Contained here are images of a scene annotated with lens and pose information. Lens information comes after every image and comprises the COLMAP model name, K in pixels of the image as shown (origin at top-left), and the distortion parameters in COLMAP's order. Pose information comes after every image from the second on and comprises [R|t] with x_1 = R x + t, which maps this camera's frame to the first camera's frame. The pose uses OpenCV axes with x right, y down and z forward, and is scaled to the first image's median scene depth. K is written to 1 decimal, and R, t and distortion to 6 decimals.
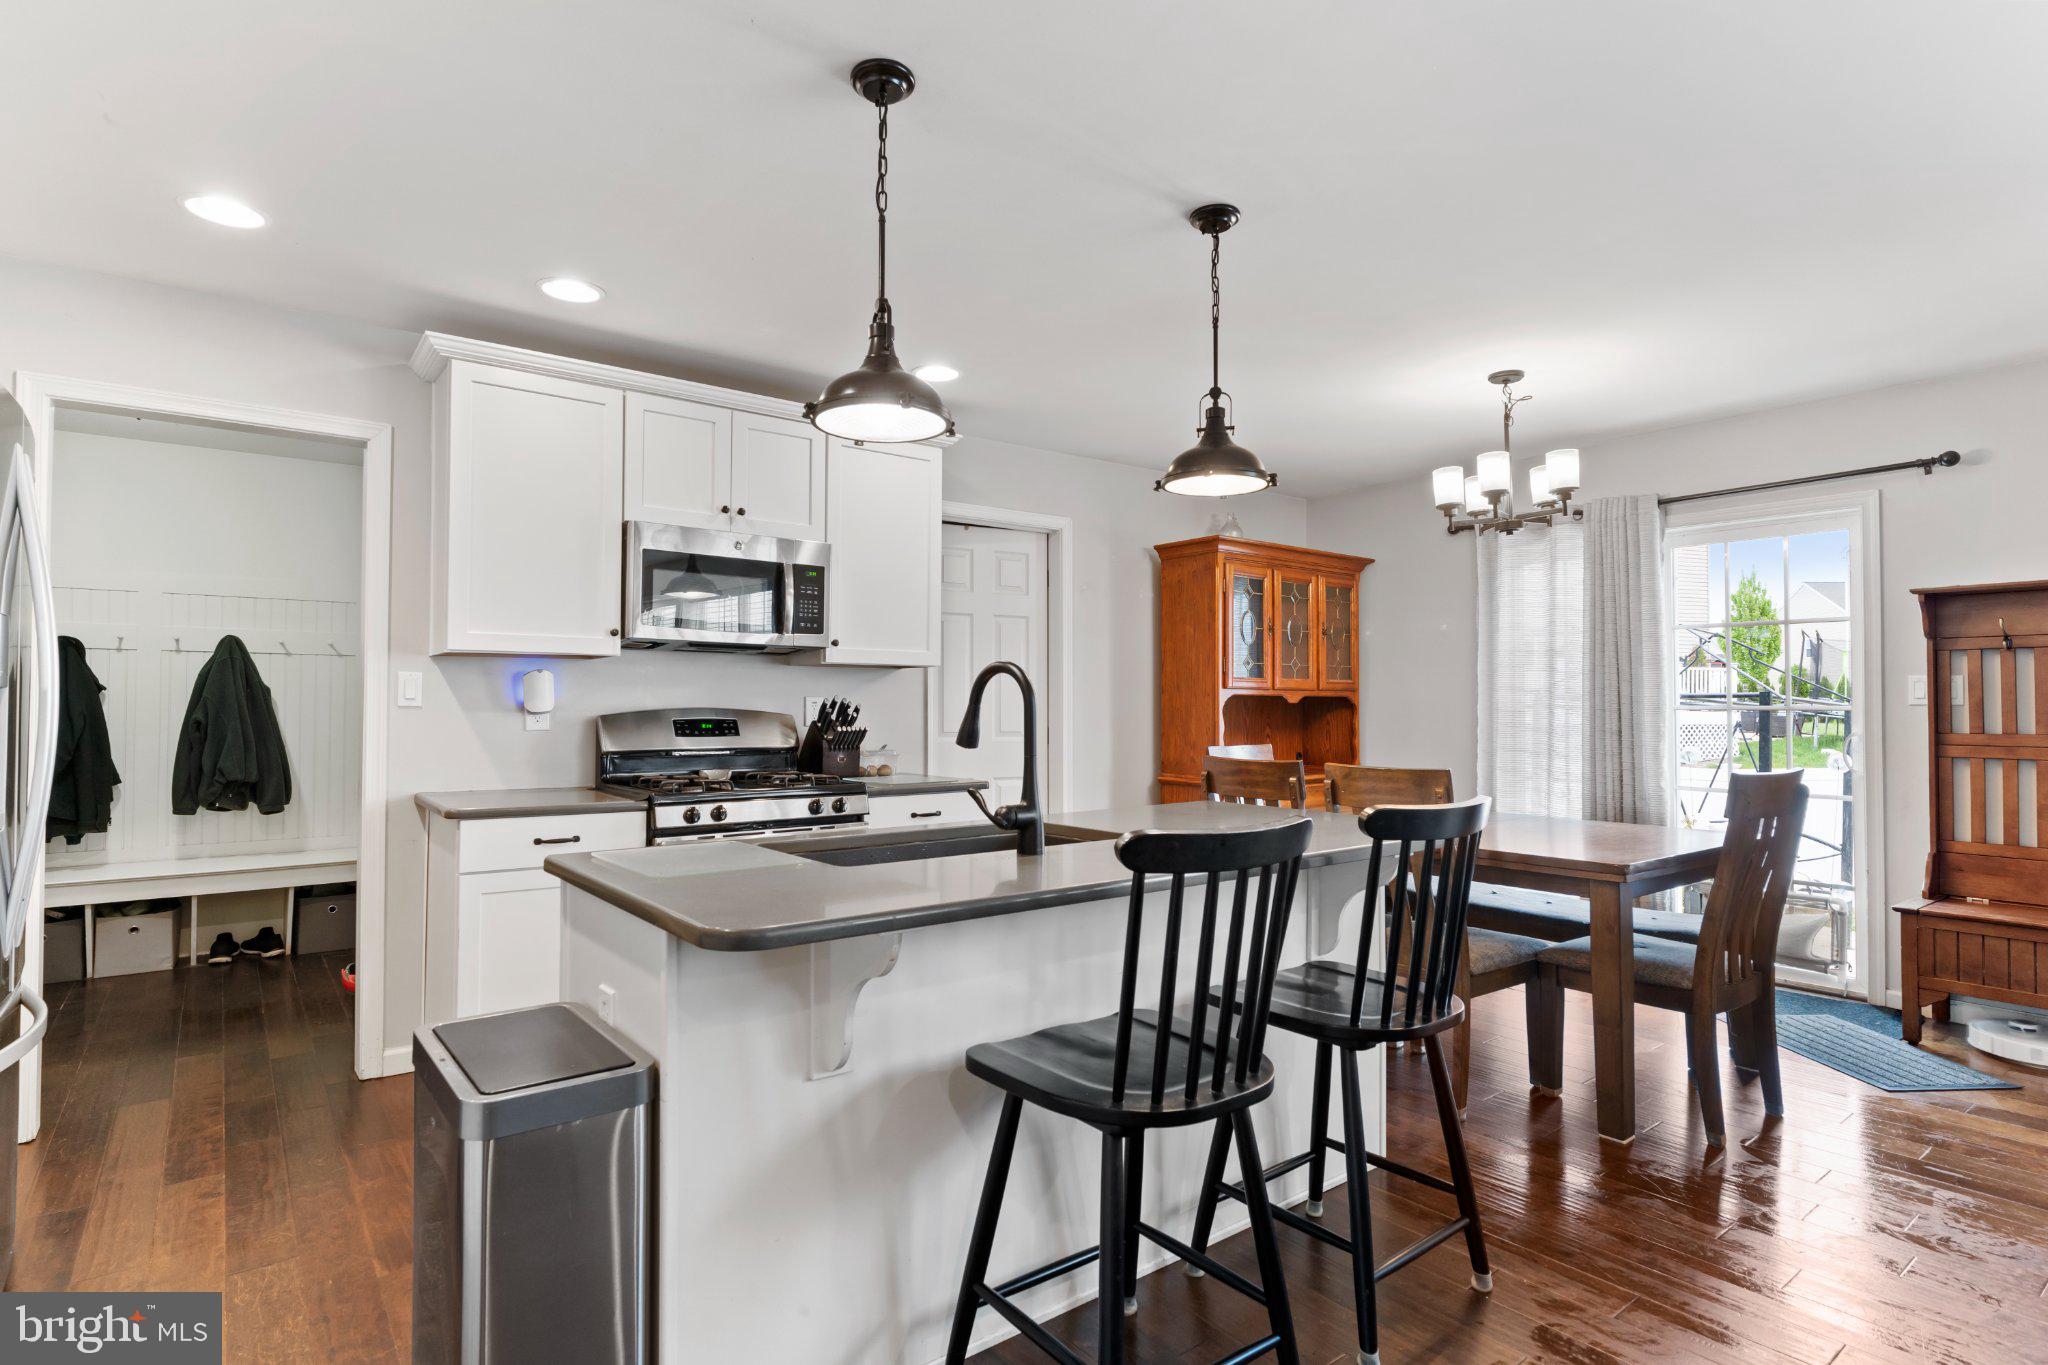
lens RADIAL K [[1062.7, 0, 1015.4], [0, 1062.7, 683.1], [0, 0, 1]] dist [-0.010166, 0.007425]
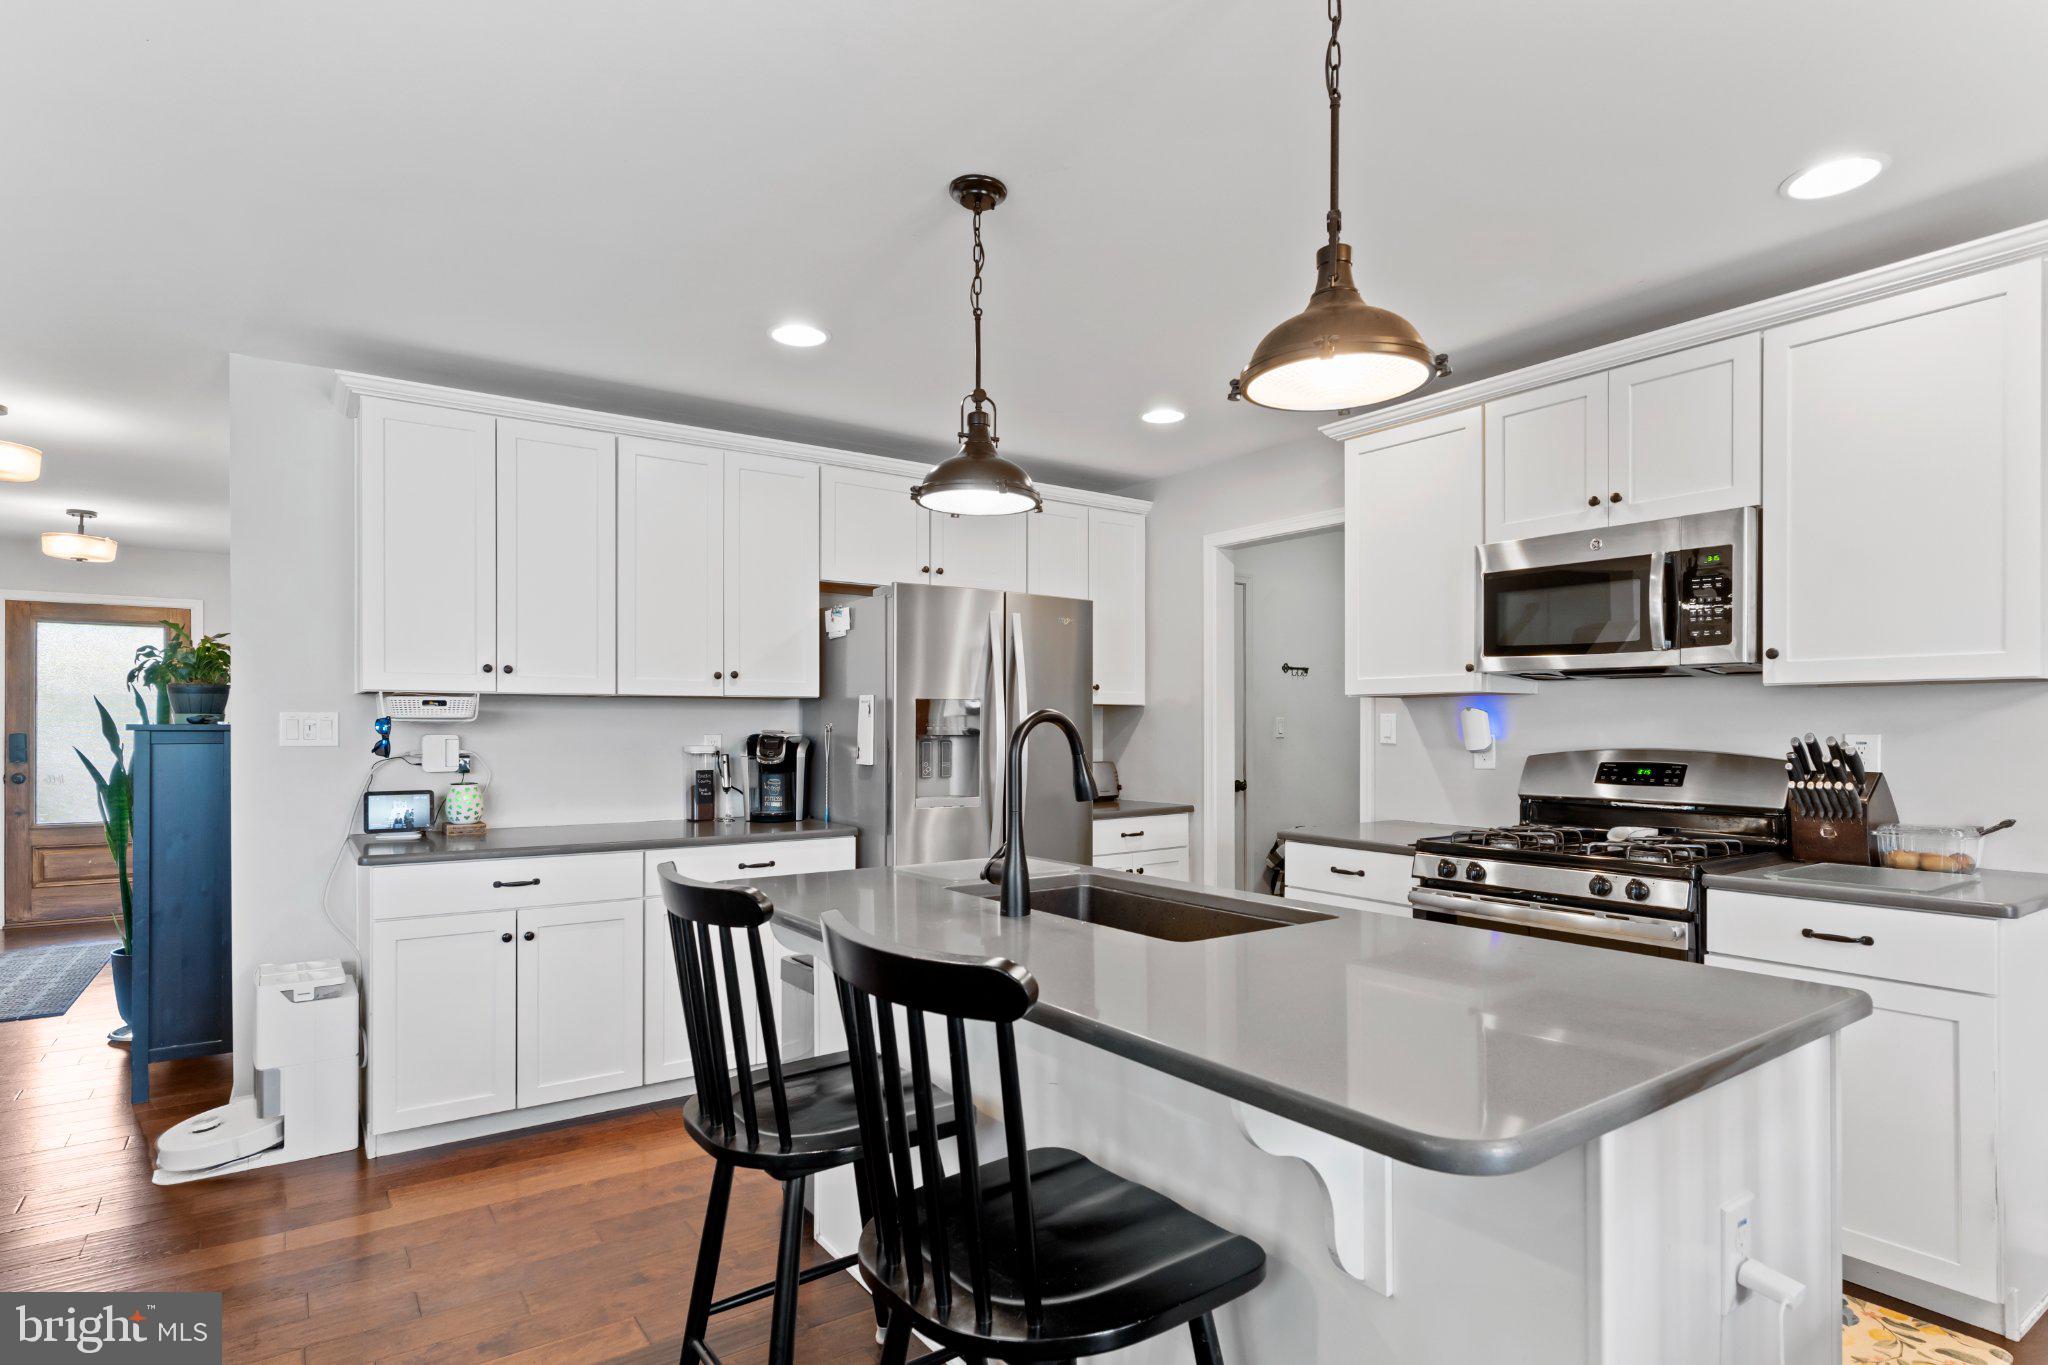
lens RADIAL K [[1062.7, 0, 1023.1], [0, 1062.7, 736.6], [0, 0, 1]] dist [-0.010166, 0.007425]
pose [[-0.036258, 0.007886, -0.999311, 0.509748], [0.026040, 0.999637, 0.006944, -0.003245], [0.999003, -0.025770, -0.036450, 0.563084]]
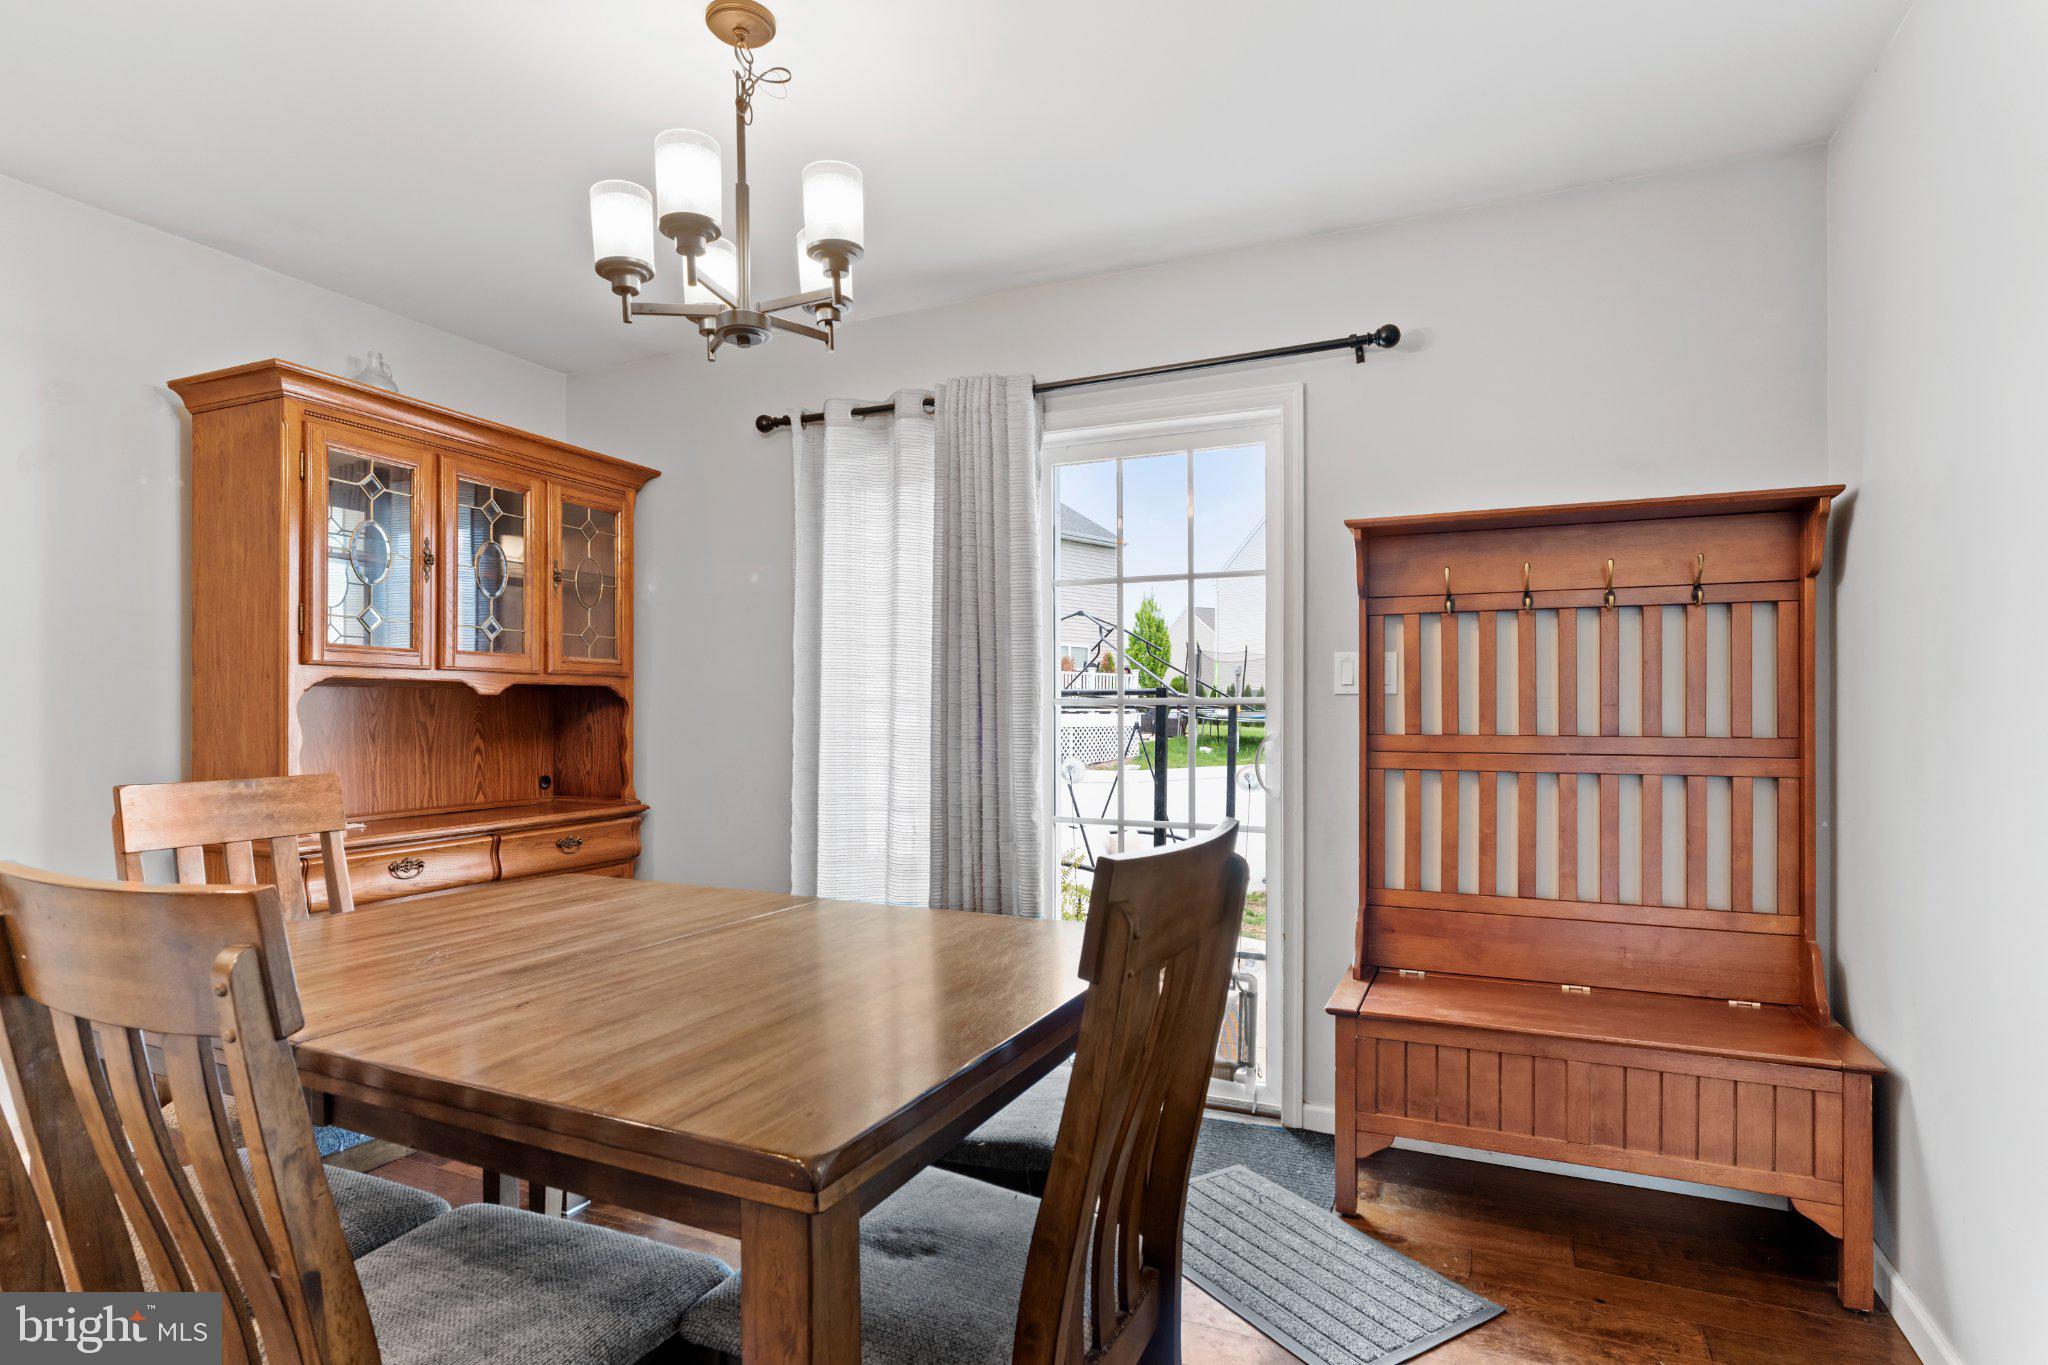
lens RADIAL K [[1062.7, 0, 1035.6], [0, 1062.7, 700.9], [0, 0, 1]] dist [-0.010166, 0.007425]
pose [[0.877302, 0.001868, 0.479934, 0.342926], [-0.007928, 0.999912, 0.010600, 0.019104], [-0.479873, -0.013104, 0.877240, 0.490838]]
